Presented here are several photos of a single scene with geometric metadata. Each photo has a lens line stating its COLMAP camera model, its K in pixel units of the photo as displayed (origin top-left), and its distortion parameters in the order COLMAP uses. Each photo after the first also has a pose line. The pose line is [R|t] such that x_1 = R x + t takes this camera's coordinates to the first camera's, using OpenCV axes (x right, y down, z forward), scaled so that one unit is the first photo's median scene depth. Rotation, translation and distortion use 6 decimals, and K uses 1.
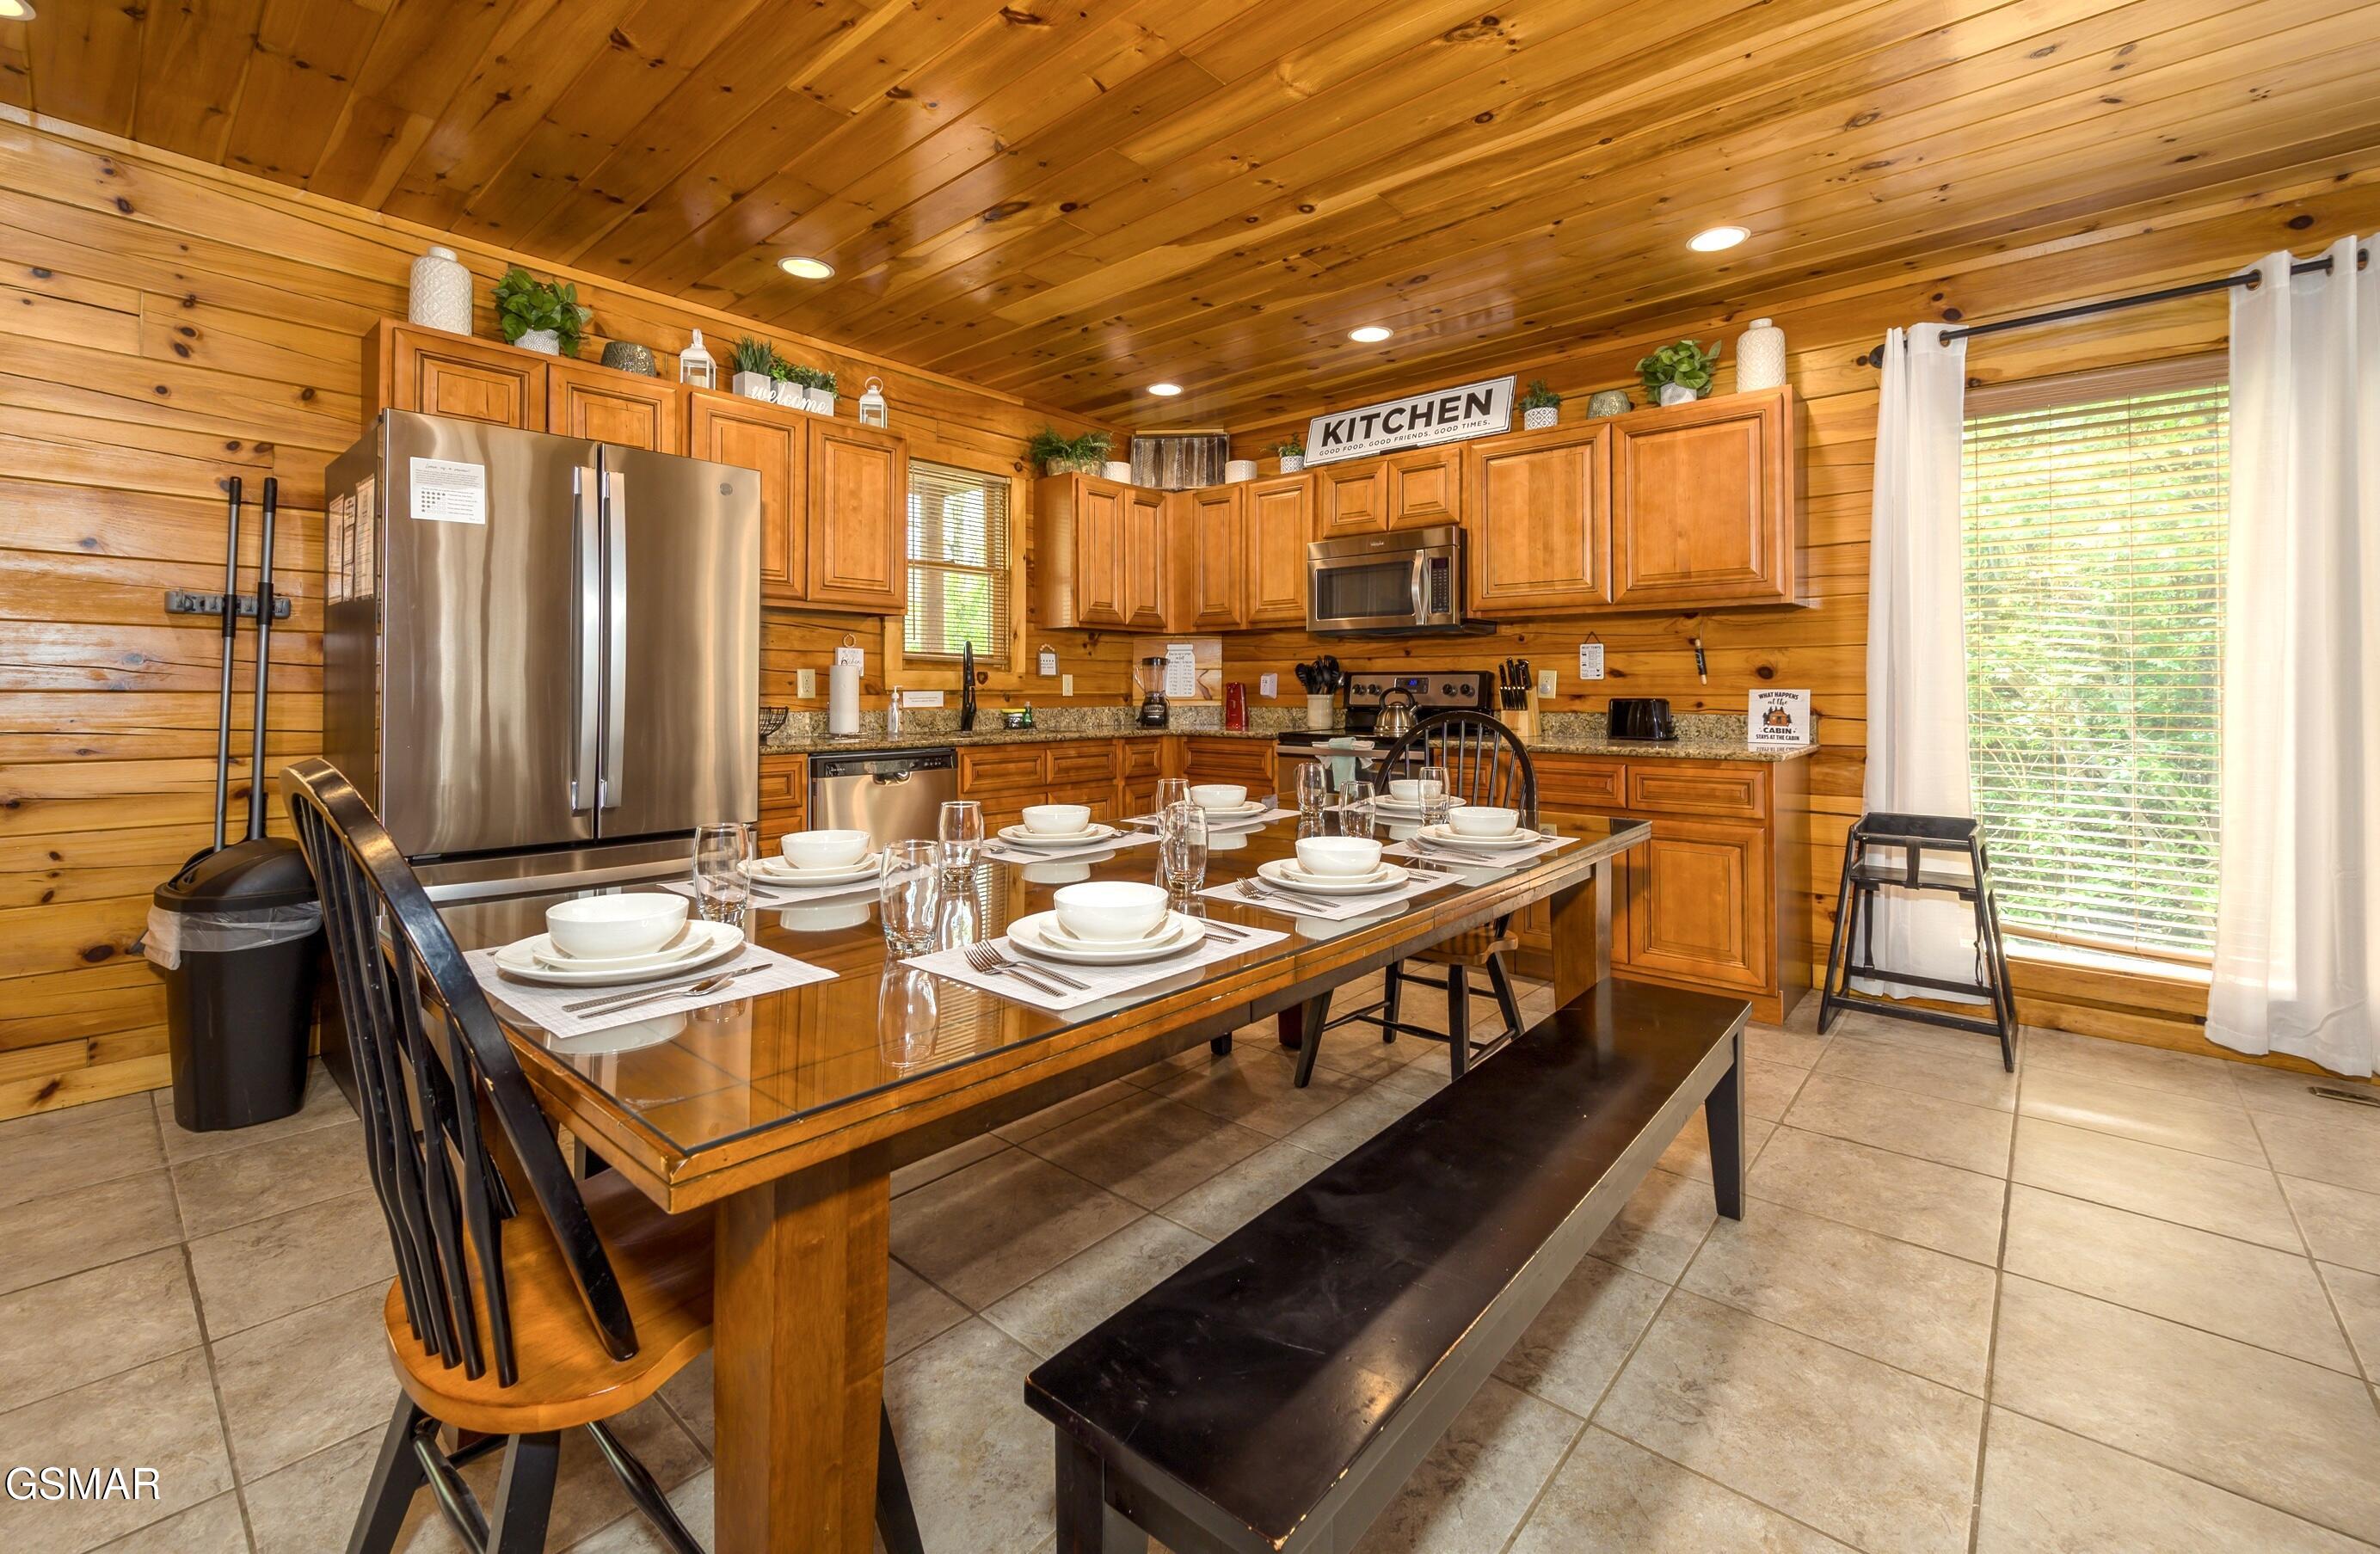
lens RADIAL K [[985.9, 0, 1189.3], [0, 985.9, 676.9], [0, 0, 1]] dist [-0.005659, -0.001369]
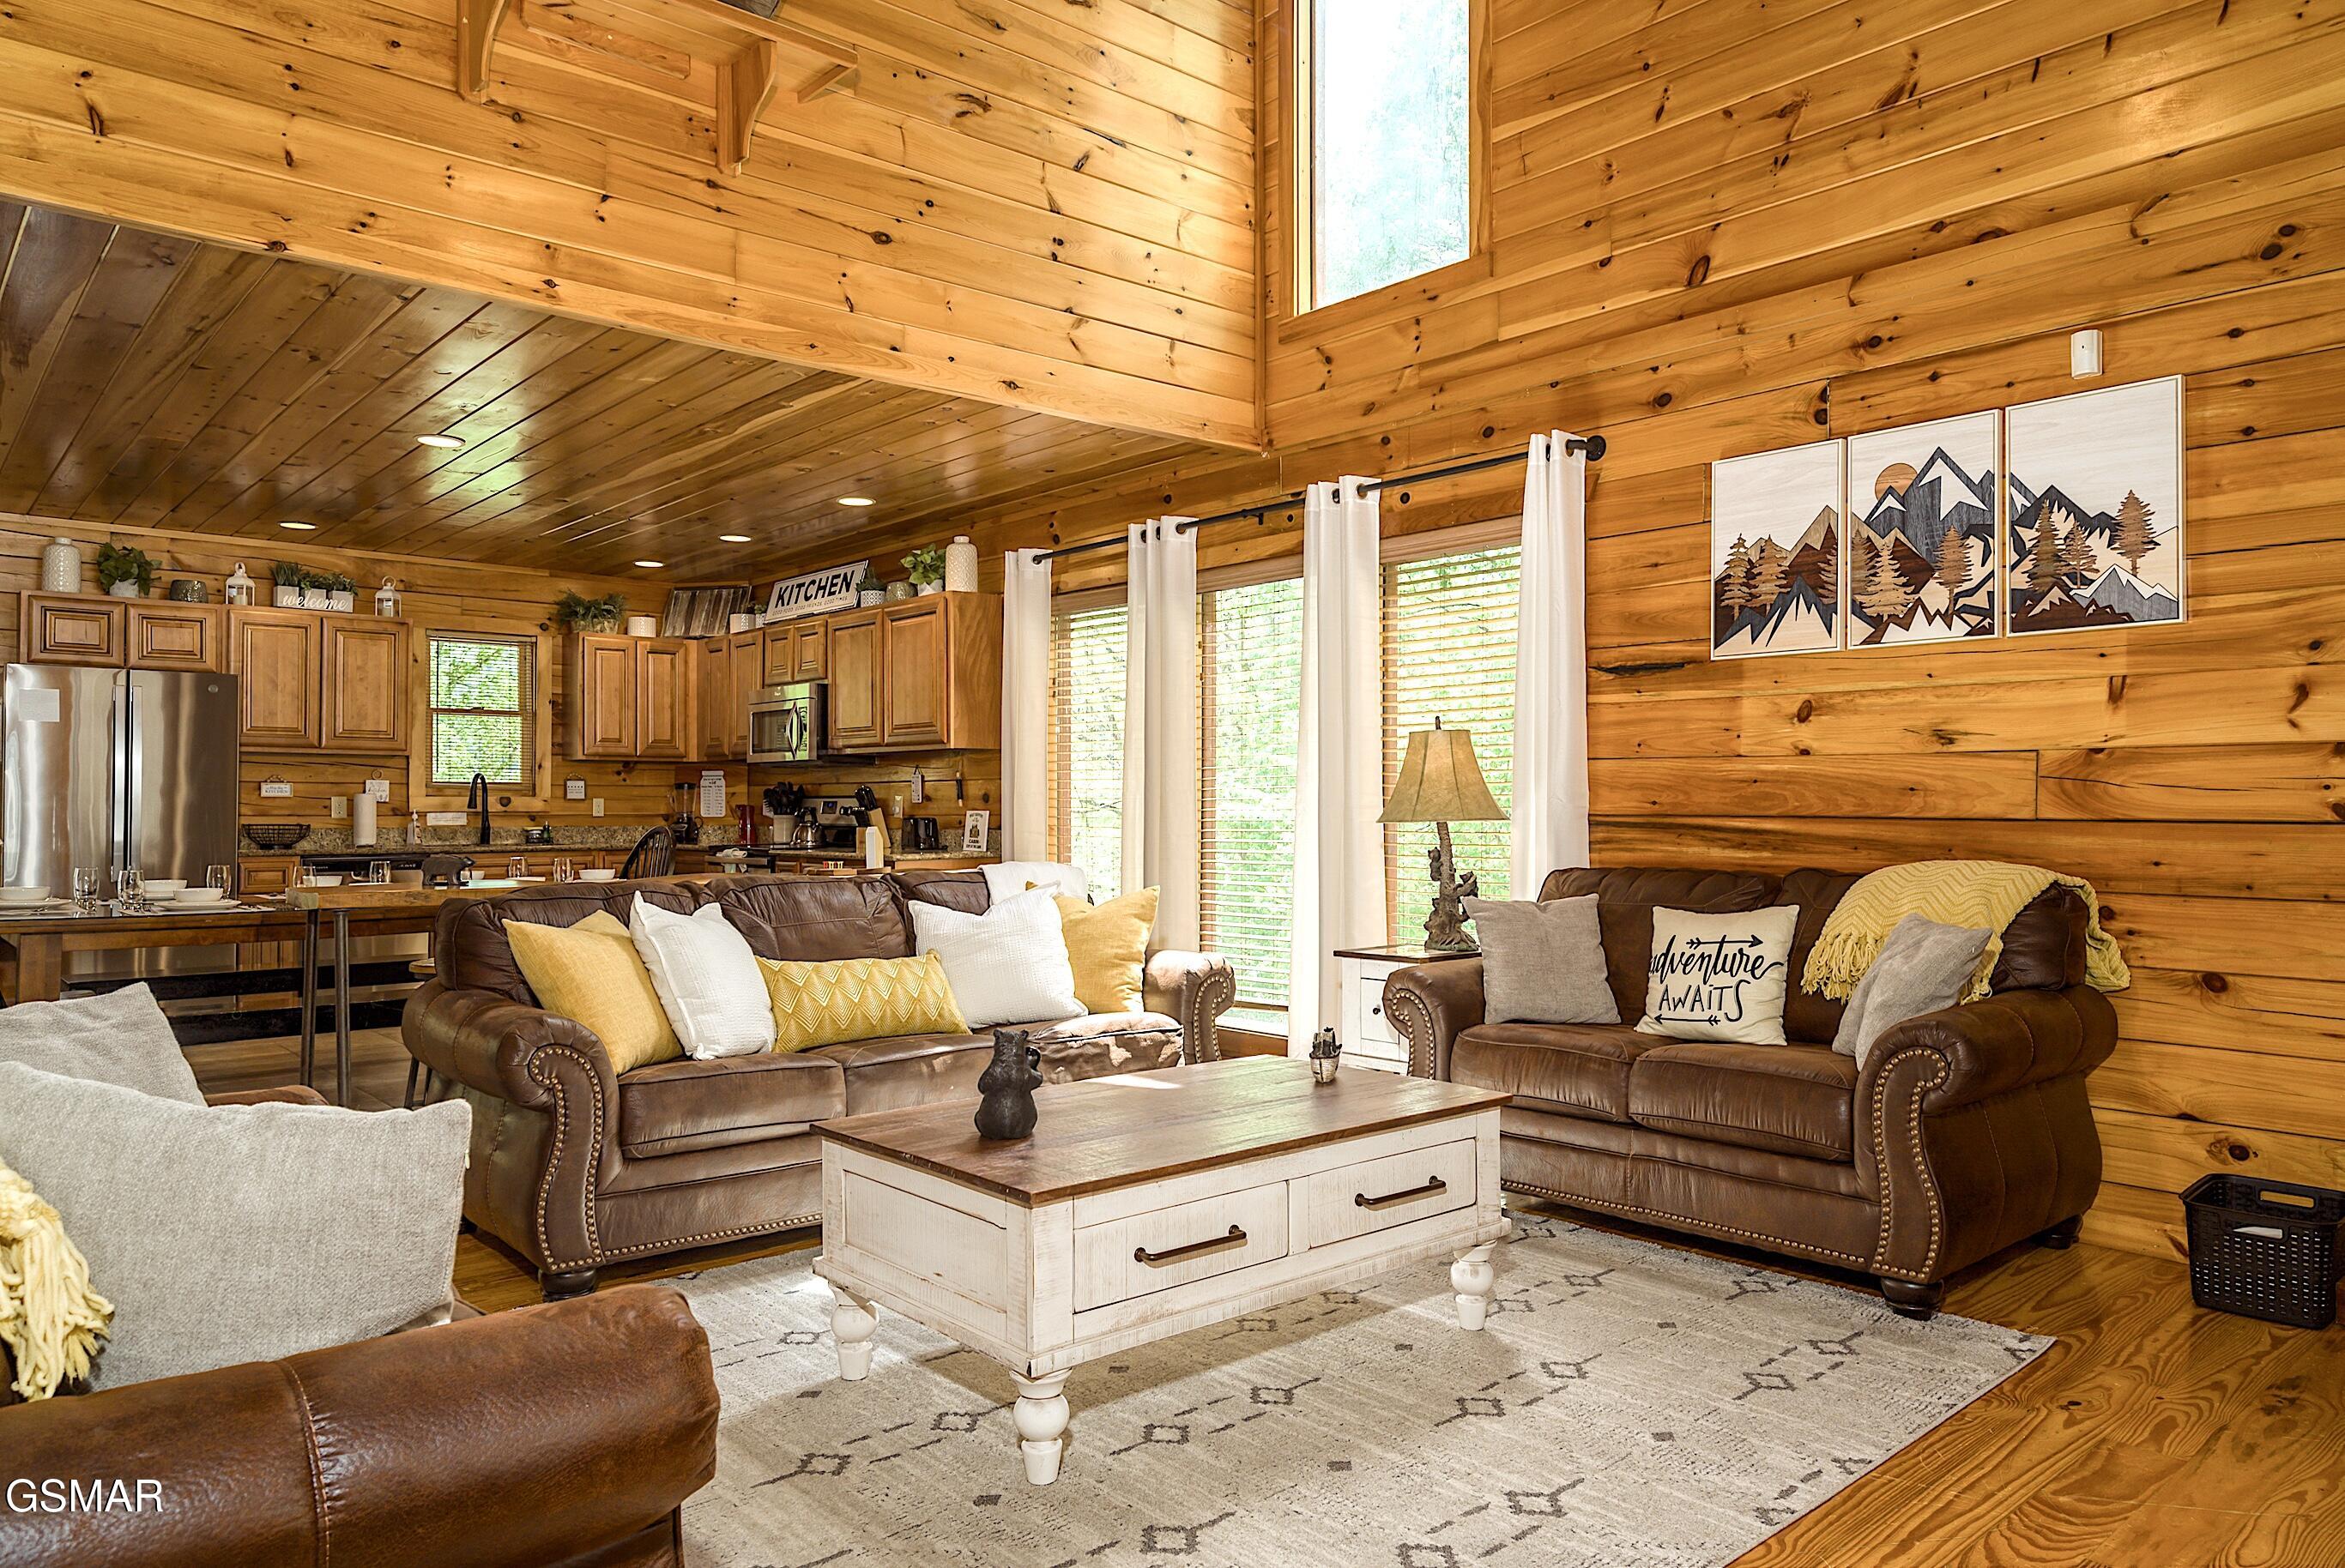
lens RADIAL K [[1539.5, 0, 1179.1], [0, 1539.5, 804.4], [0, 0, 1]] dist [-0.003945, -0.003031]
pose [[0.991129, -0.001143, -0.132901, 0.986205], [0.002487, 0.999947, 0.009944, -0.013983], [0.132882, -0.010187, 0.991079, -0.895517]]
